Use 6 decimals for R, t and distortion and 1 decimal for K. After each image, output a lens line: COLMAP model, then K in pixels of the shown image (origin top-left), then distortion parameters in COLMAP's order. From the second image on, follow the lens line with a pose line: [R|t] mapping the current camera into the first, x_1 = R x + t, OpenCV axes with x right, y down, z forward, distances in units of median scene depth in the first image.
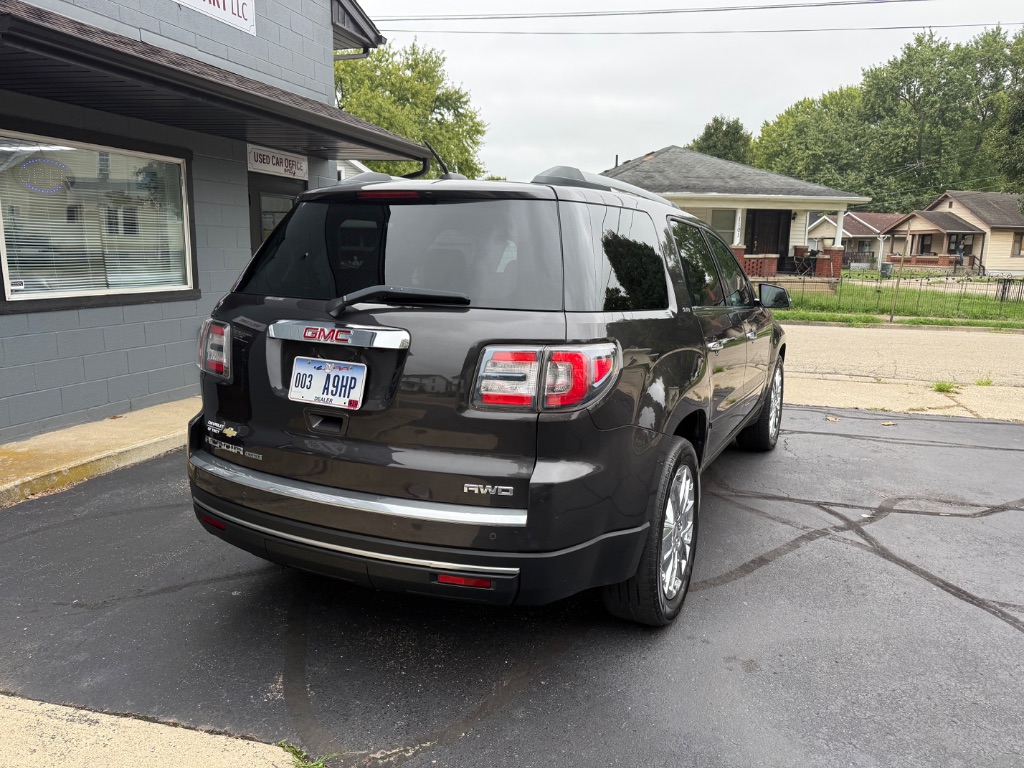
lens RADIAL K [[734.1, 0, 522.9], [0, 734.1, 384.1], [0, 0, 1]] dist [0.009321, -0.025555]
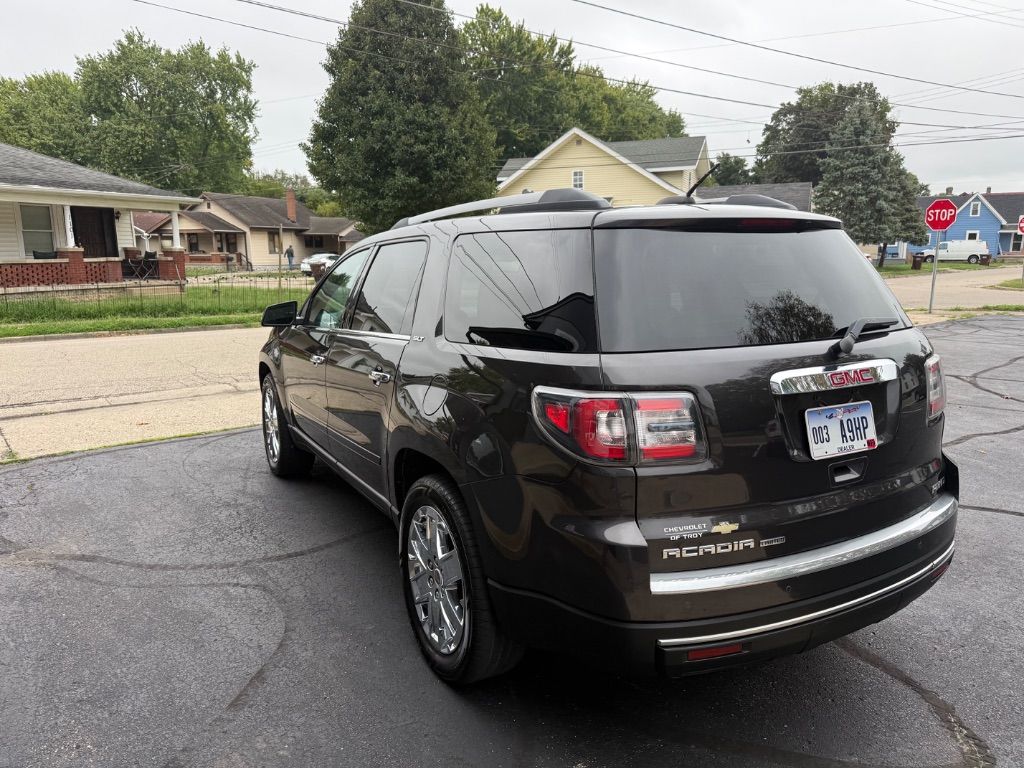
lens RADIAL K [[734.1, 0, 514.1], [0, 734.1, 380.8], [0, 0, 1]] dist [0.009321, -0.025555]
pose [[0.553135, -0.158698, 0.817837, -0.087434], [0.158519, 0.983803, 0.083691, -0.014492], [-0.817871, 0.083350, 0.569332, 0.056226]]
